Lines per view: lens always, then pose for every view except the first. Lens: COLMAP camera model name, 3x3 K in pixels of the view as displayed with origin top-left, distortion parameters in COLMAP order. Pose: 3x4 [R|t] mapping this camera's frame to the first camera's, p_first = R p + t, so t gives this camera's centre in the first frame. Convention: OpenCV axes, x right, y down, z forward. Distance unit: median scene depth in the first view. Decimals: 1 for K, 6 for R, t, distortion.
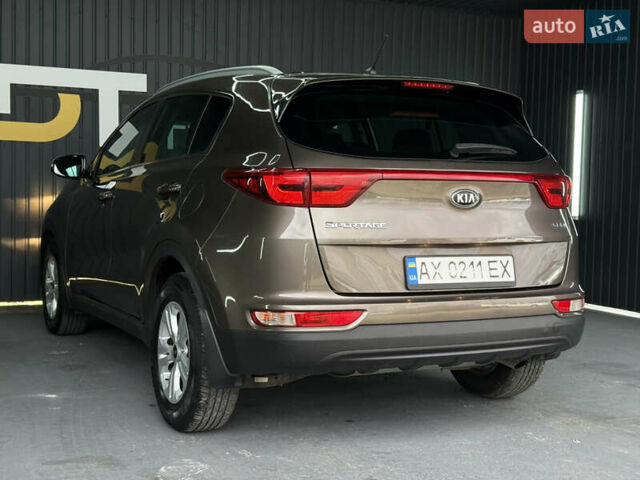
lens RADIAL K [[892.0, 0, 313.2], [0, 892.0, 238.4], [0, 0, 1]] dist [0.116778, 0.000000]
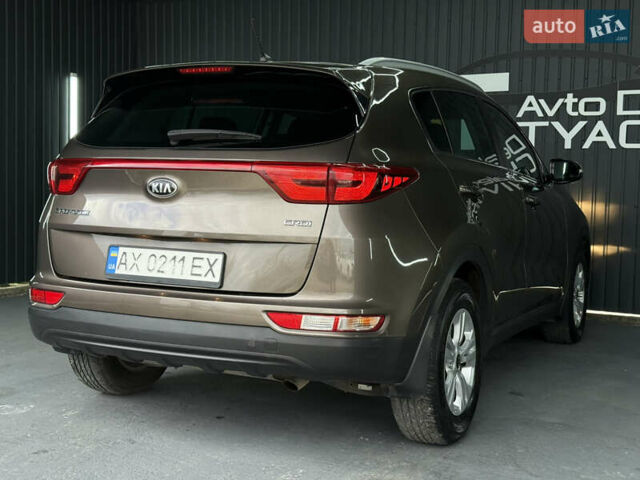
lens RADIAL K [[892.0, 0, 323.3], [0, 892.0, 236.4], [0, 0, 1]] dist [0.116778, 0.000000]
pose [[0.601651, 0.045151, -0.797482, 0.987639], [-0.057928, 0.998239, 0.012813, -0.015115], [0.796655, 0.038487, 0.603207, 0.547246]]
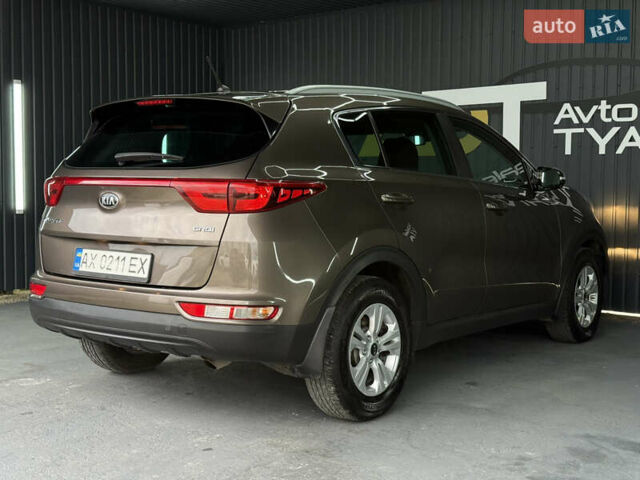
lens RADIAL K [[892.0, 0, 319.9], [0, 892.0, 241.2], [0, 0, 1]] dist [0.116778, 0.000000]
pose [[0.432039, 0.045413, -0.900711, 1.284106], [-0.053410, 0.998267, 0.024713, -0.034591], [0.900272, 0.037430, 0.433715, 0.716779]]
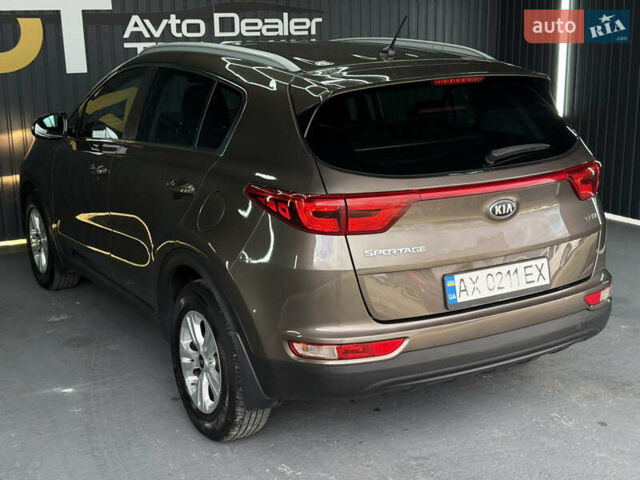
lens RADIAL K [[892.0, 0, 316.9], [0, 892.0, 242.4], [0, 0, 1]] dist [0.116778, 0.000000]
pose [[0.997143, -0.051164, 0.055575, -0.081183], [0.040210, 0.982311, 0.182889, -0.186192], [-0.063949, -0.180131, 0.981562, 0.059929]]
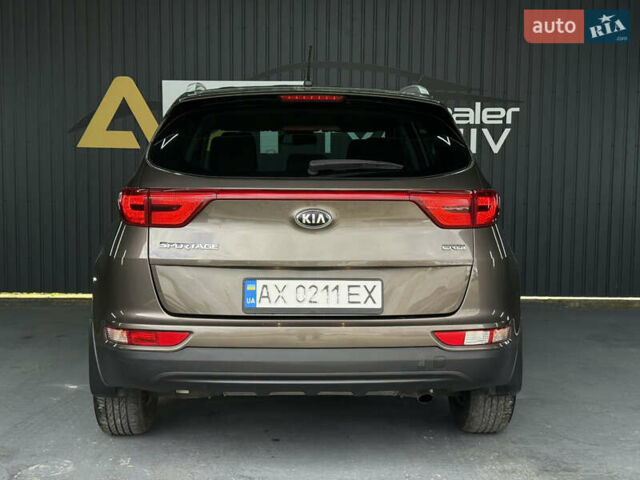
lens RADIAL K [[892.0, 0, 318.9], [0, 892.0, 236.8], [0, 0, 1]] dist [0.116778, 0.000000]
pose [[0.909094, 0.018876, -0.416164, 0.545284], [-0.014154, 0.999796, 0.014430, -0.037840], [0.416352, -0.007228, 0.909175, 0.142167]]
